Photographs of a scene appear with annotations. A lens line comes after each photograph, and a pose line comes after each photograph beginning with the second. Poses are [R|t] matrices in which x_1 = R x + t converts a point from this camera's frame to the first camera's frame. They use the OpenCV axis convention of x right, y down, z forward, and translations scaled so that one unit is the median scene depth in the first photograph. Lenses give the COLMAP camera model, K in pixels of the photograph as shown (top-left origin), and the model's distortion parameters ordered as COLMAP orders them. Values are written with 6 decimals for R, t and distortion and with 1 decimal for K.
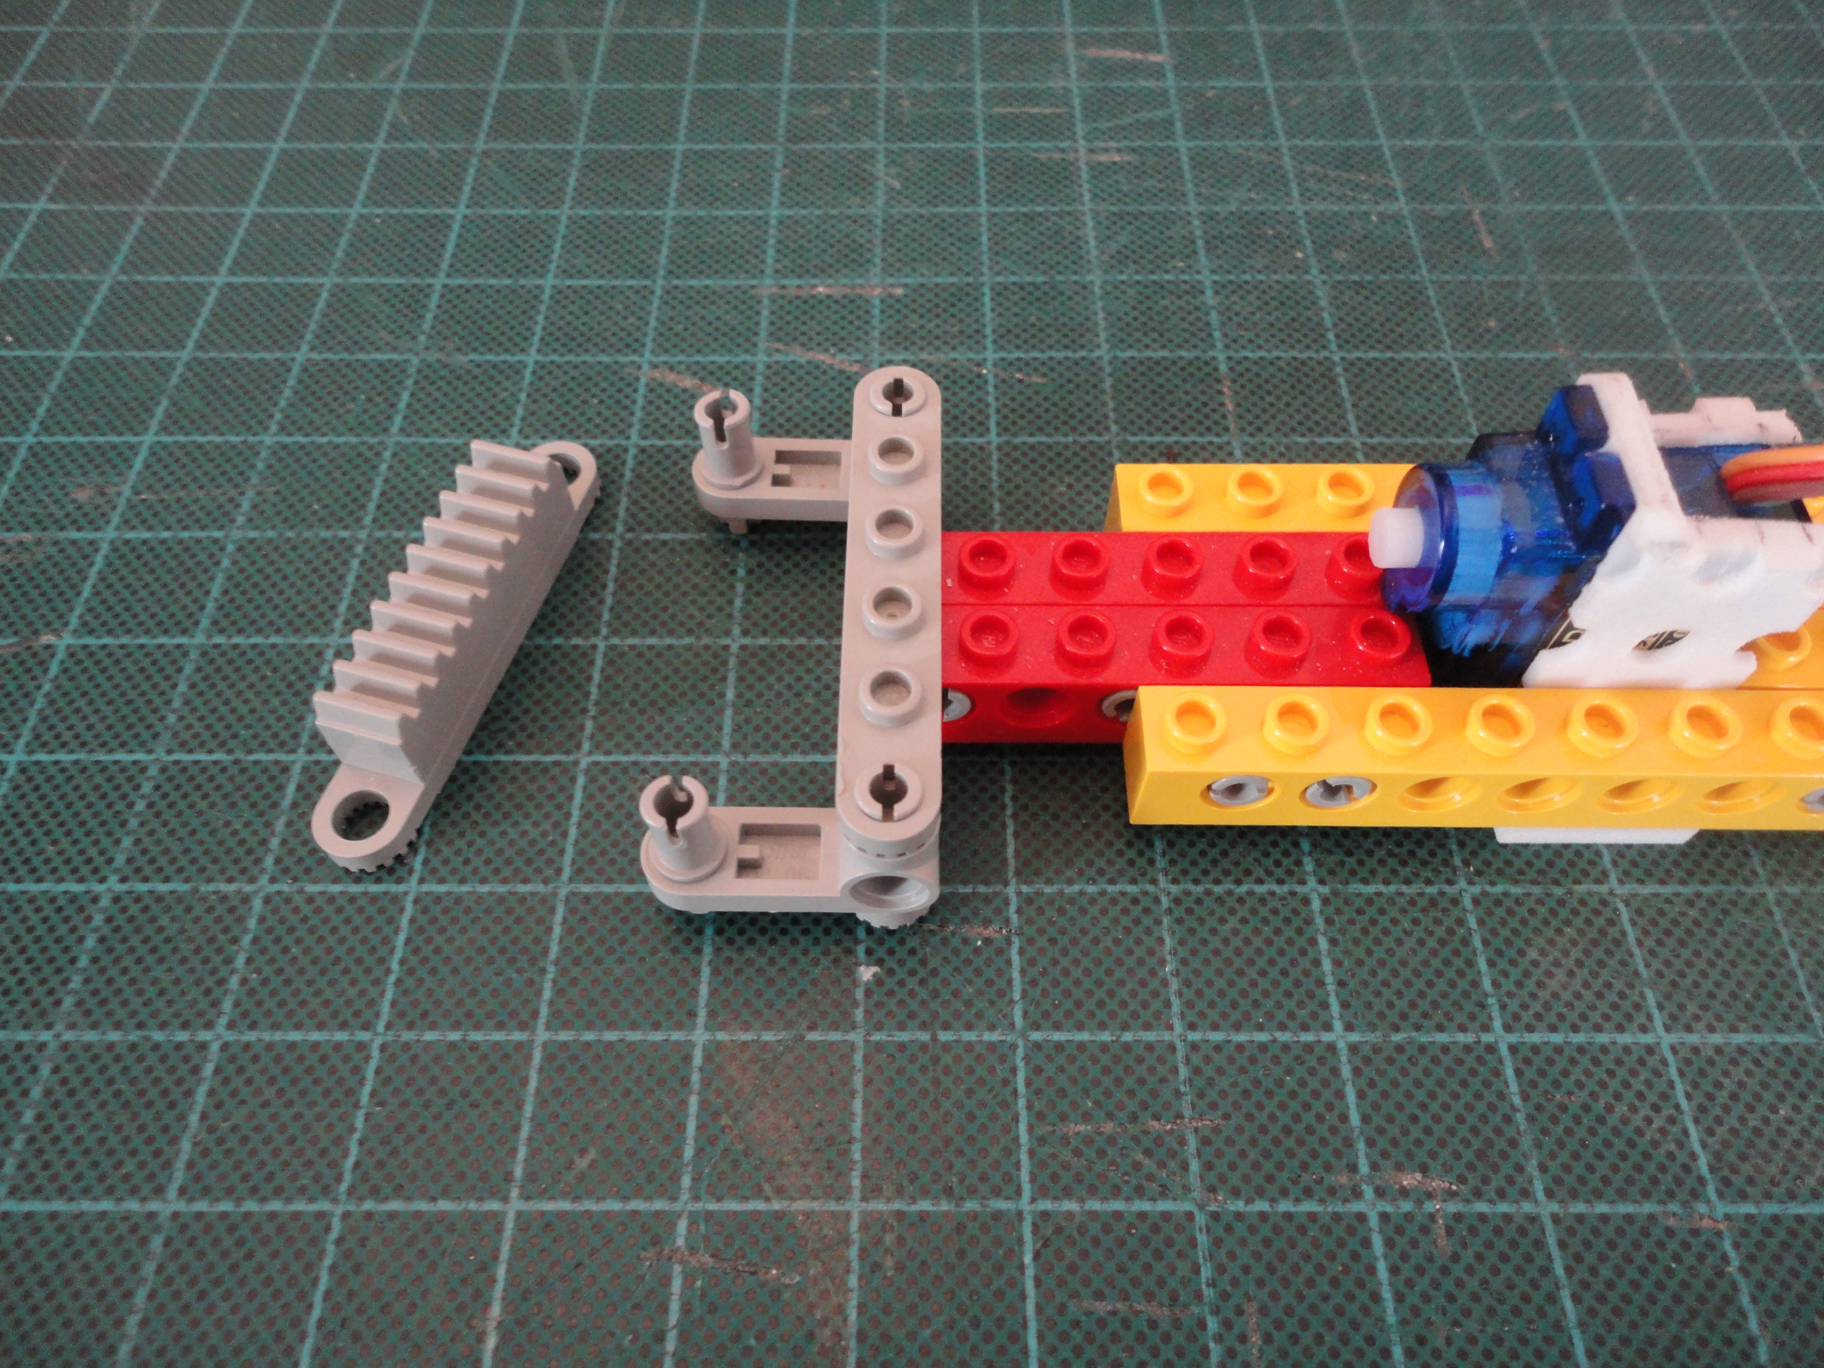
lens RADIAL K [[1317.1, 0, 915.0], [0, 1317.1, 685.4], [0, 0, 1]] dist [0.019250, -0.007036]
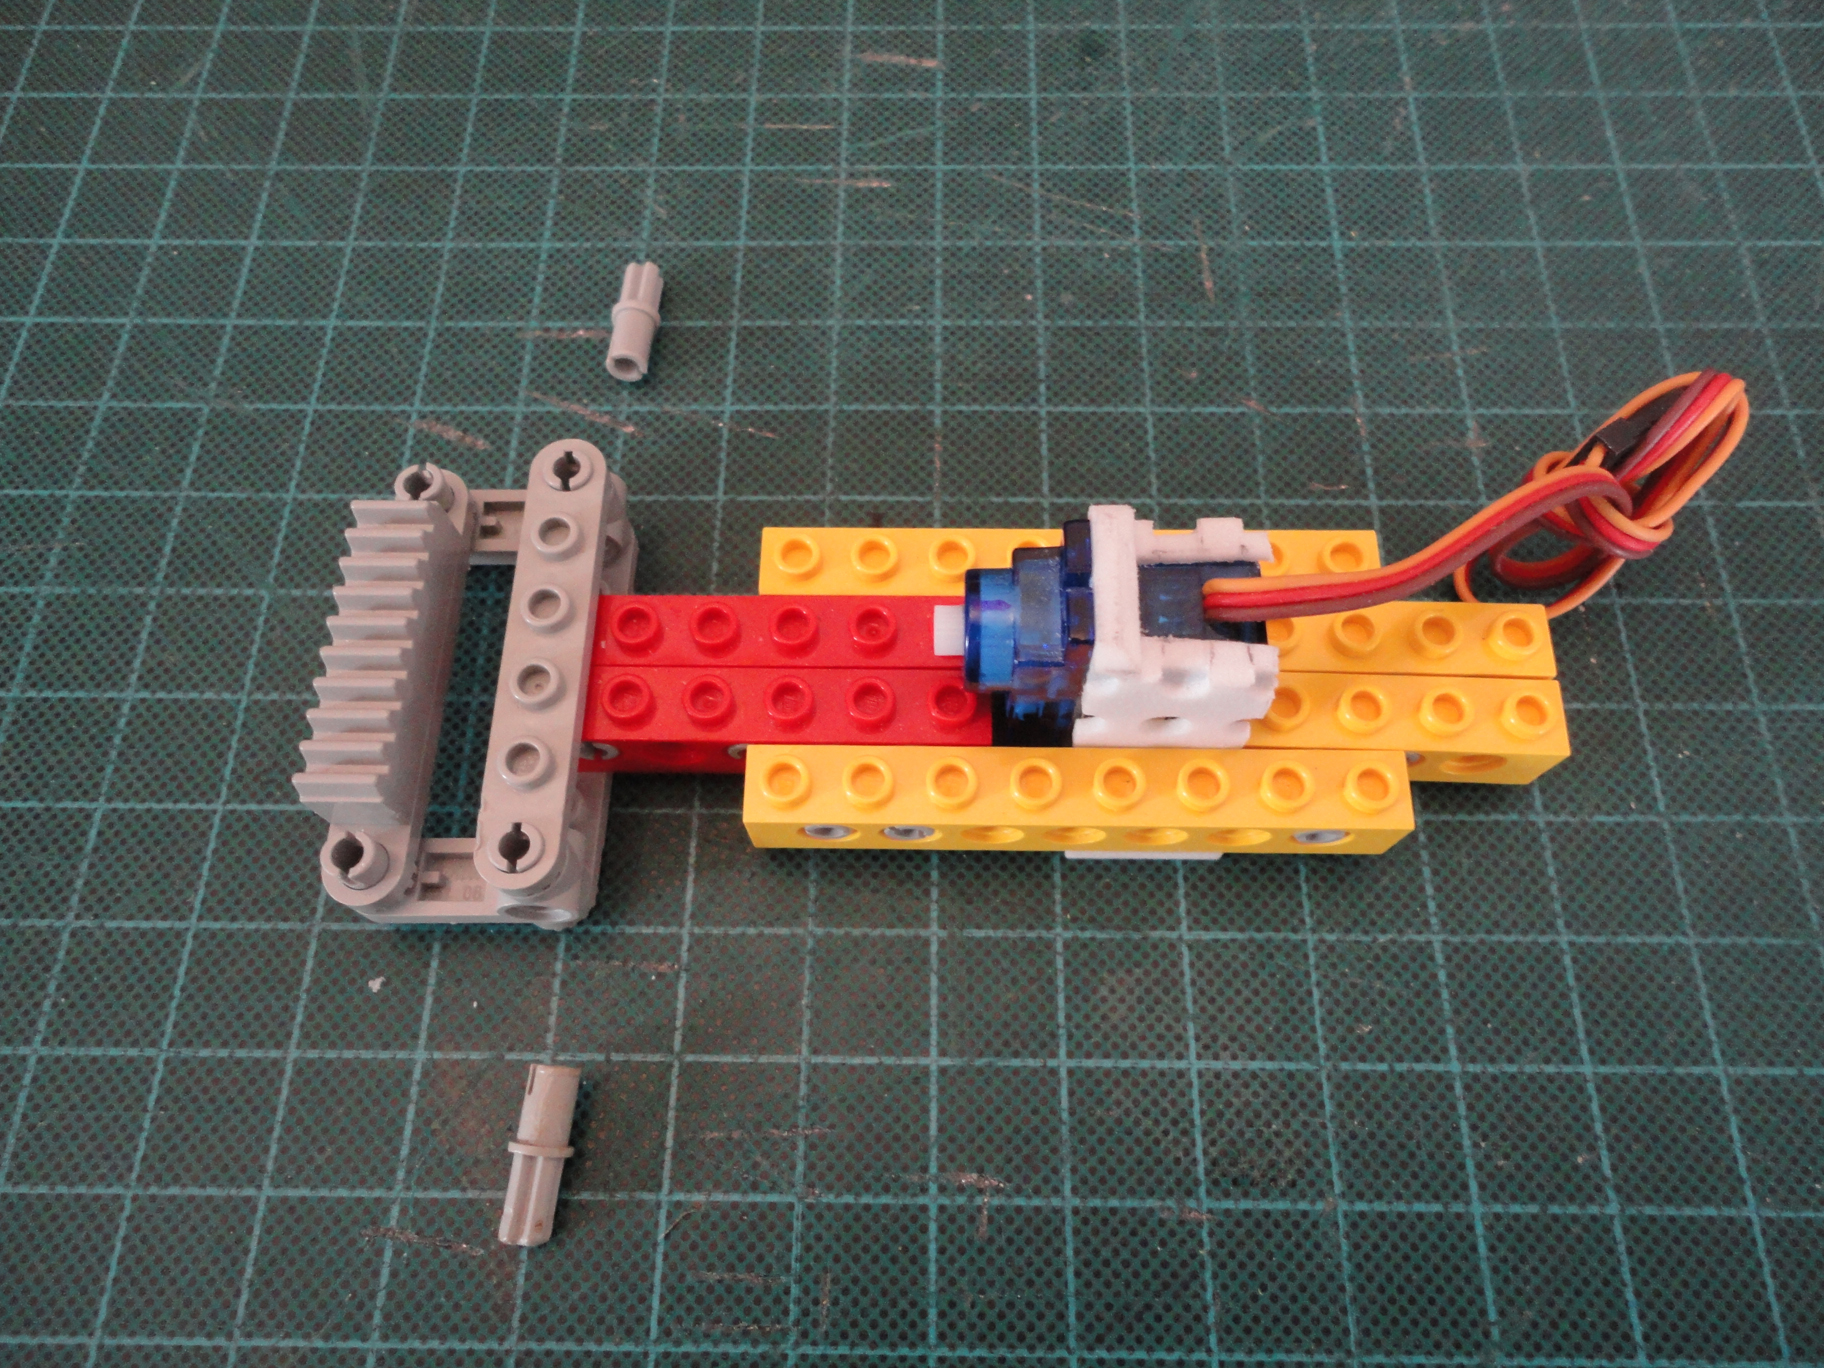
lens RADIAL K [[1317.1, 0, 913.8], [0, 1317.1, 691.1], [0, 0, 1]] dist [0.019250, -0.007036]
pose [[0.999840, 0.006150, -0.016810, 0.311856], [-0.003195, 0.985359, 0.170461, -0.277600], [0.017612, -0.170380, 0.985221, -0.154351]]
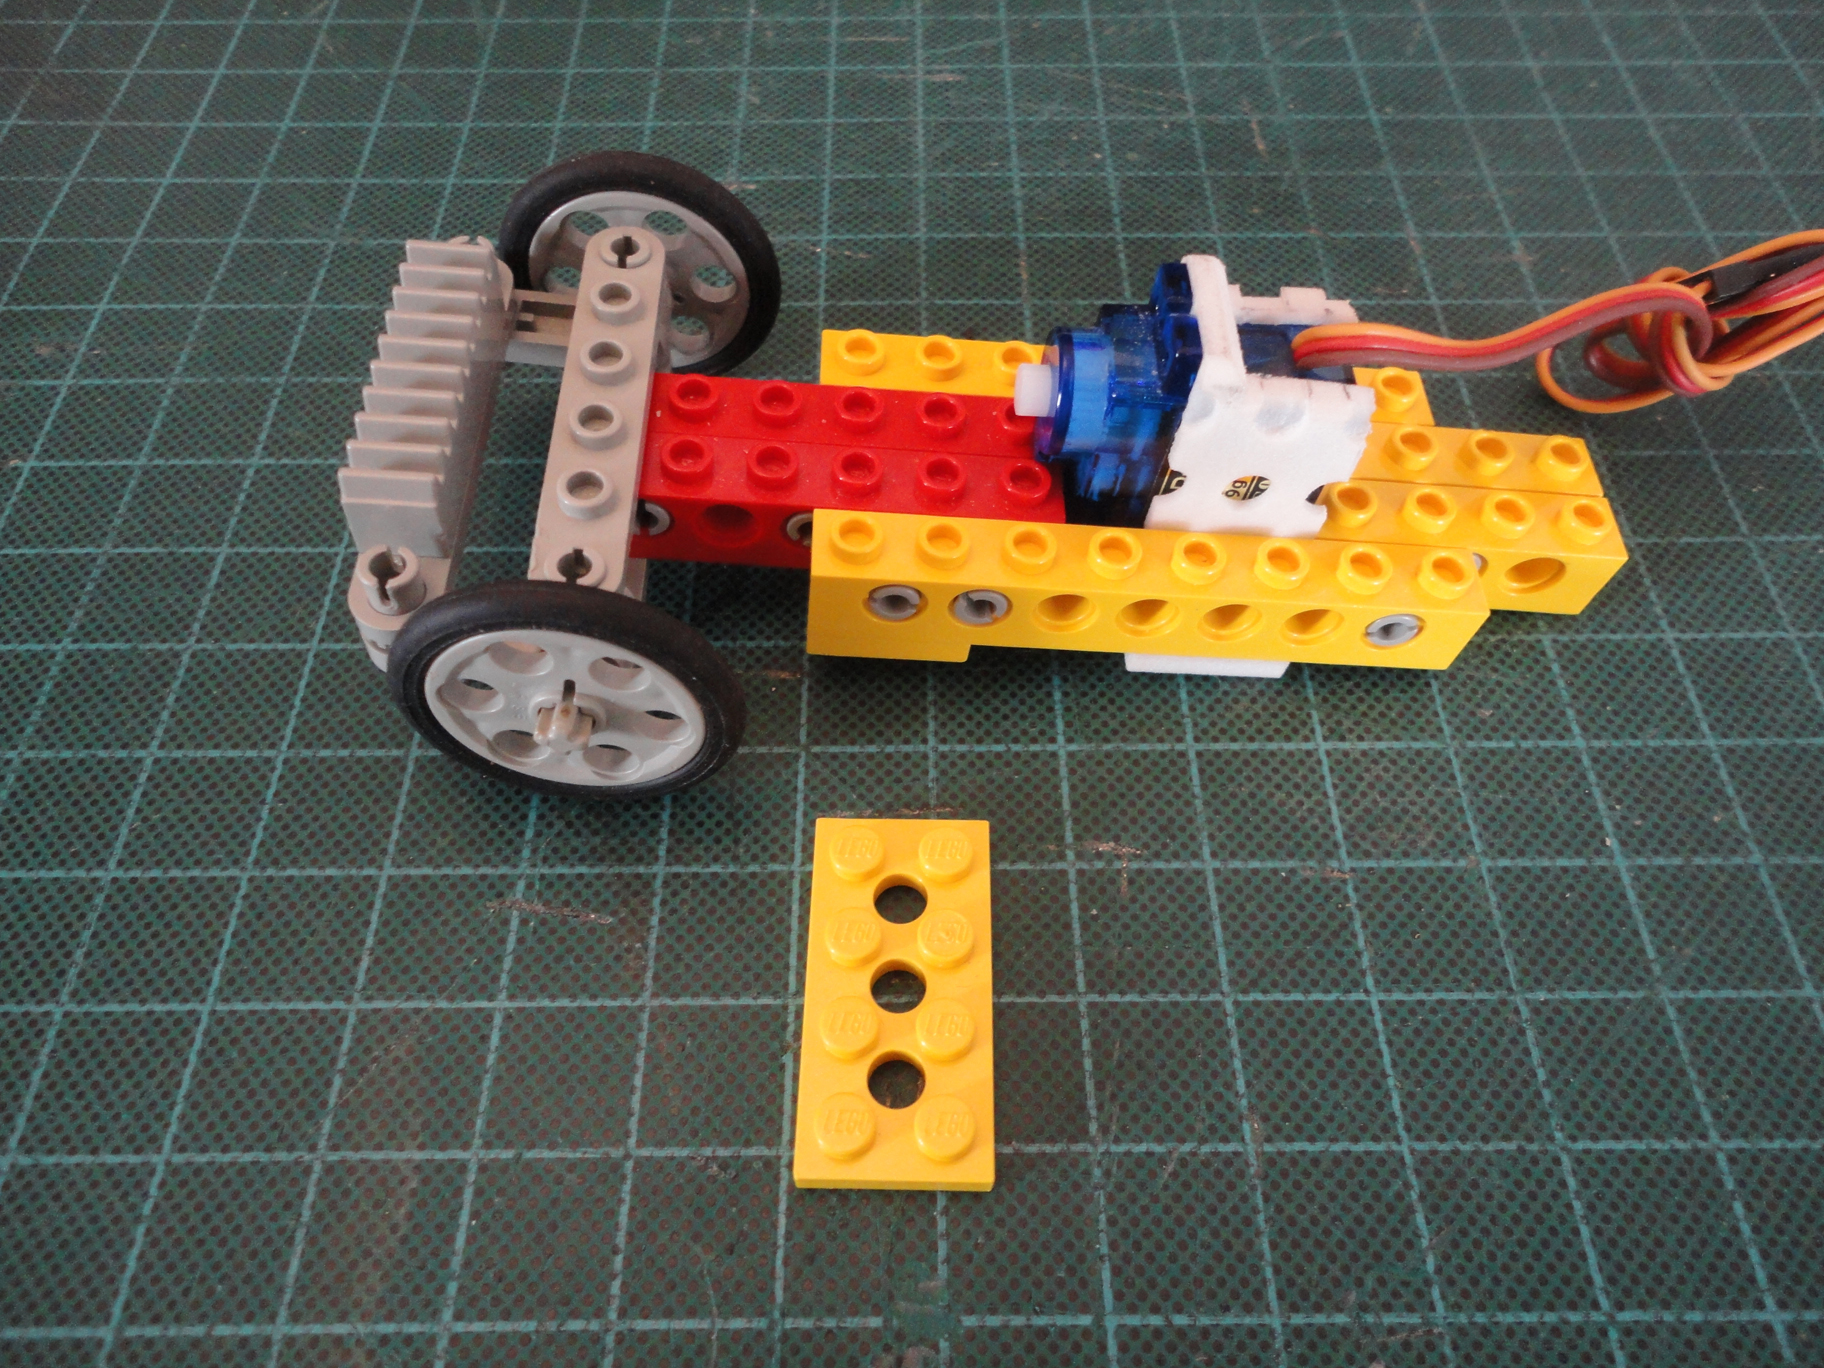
lens RADIAL K [[1317.1, 0, 910.3], [0, 1317.1, 683.7], [0, 0, 1]] dist [0.019250, -0.007036]
pose [[0.999975, -0.006462, 0.003036, 0.171231], [0.006481, 0.999960, -0.006232, 0.207081], [-0.002995, 0.006251, 0.999976, -0.227065]]
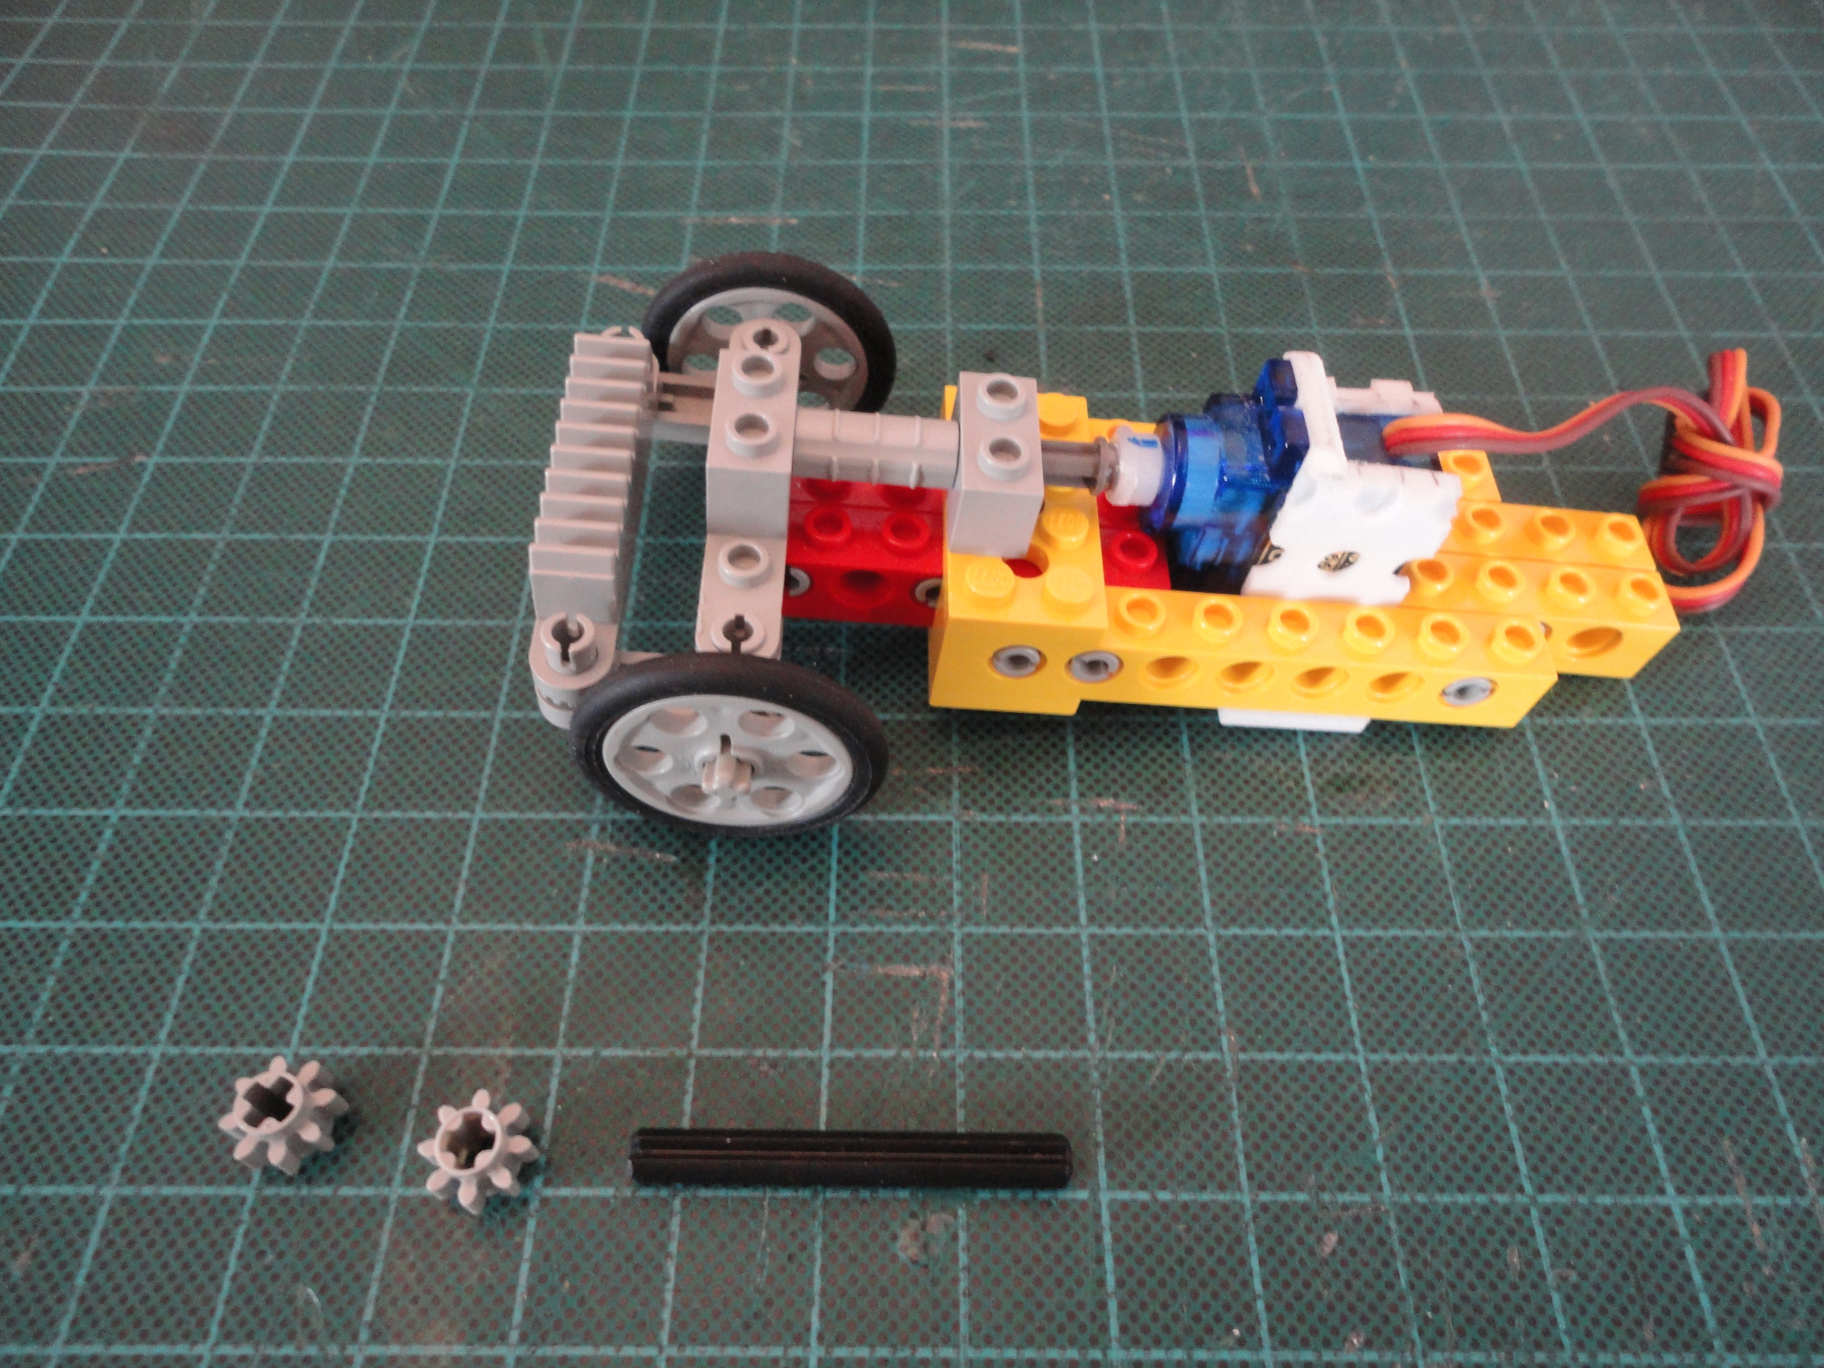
lens RADIAL K [[1317.1, 0, 909.0], [0, 1317.1, 686.5], [0, 0, 1]] dist [0.019250, -0.007036]
pose [[0.999970, 0.007595, -0.001580, 0.149317], [-0.007627, 0.999736, -0.021681, 0.256796], [0.001415, 0.021693, 0.999764, -0.391816]]
